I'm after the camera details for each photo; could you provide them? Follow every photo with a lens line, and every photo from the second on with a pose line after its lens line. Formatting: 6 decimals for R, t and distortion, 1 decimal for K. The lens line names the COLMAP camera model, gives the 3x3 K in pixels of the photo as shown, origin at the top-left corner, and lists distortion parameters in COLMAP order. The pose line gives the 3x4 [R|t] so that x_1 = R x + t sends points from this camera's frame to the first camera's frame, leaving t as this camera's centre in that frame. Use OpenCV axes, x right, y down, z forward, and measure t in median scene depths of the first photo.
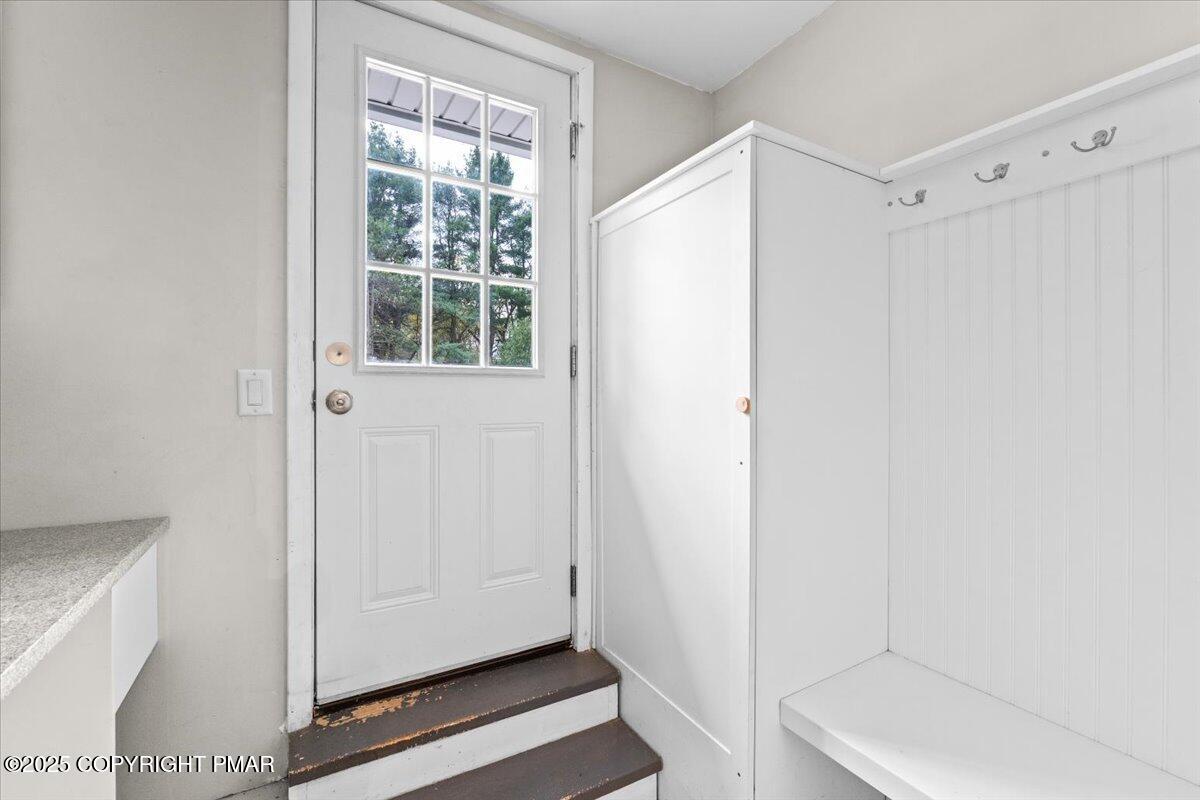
lens RADIAL K [[506.6, 0, 606.2], [0, 506.6, 397.2], [0, 0, 1]] dist [-0.007856, -0.000936]
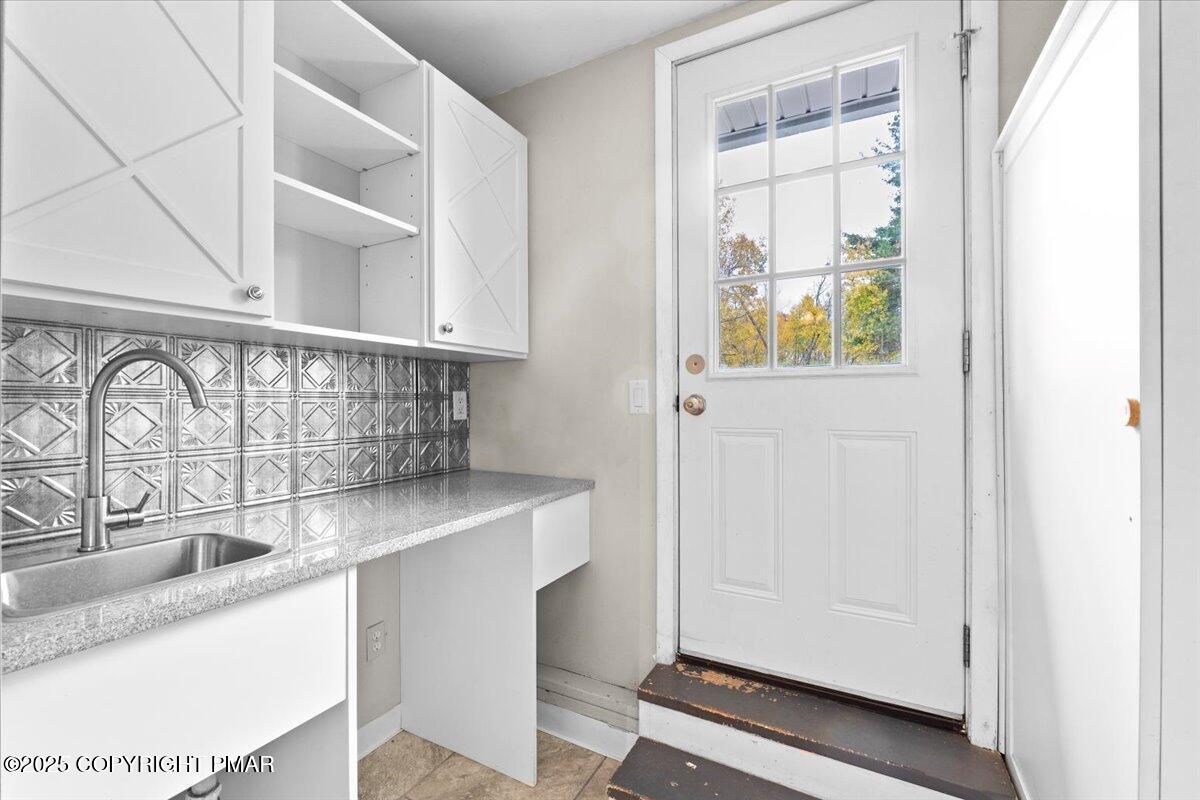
lens RADIAL K [[506.6, 0, 609.1], [0, 506.6, 402.6], [0, 0, 1]] dist [-0.007856, -0.000936]
pose [[0.522638, -0.000222, -0.852555, 0.353863], [0.002994, 0.999994, 0.001575, 0.001709], [0.852549, -0.003375, 0.522636, 0.196870]]
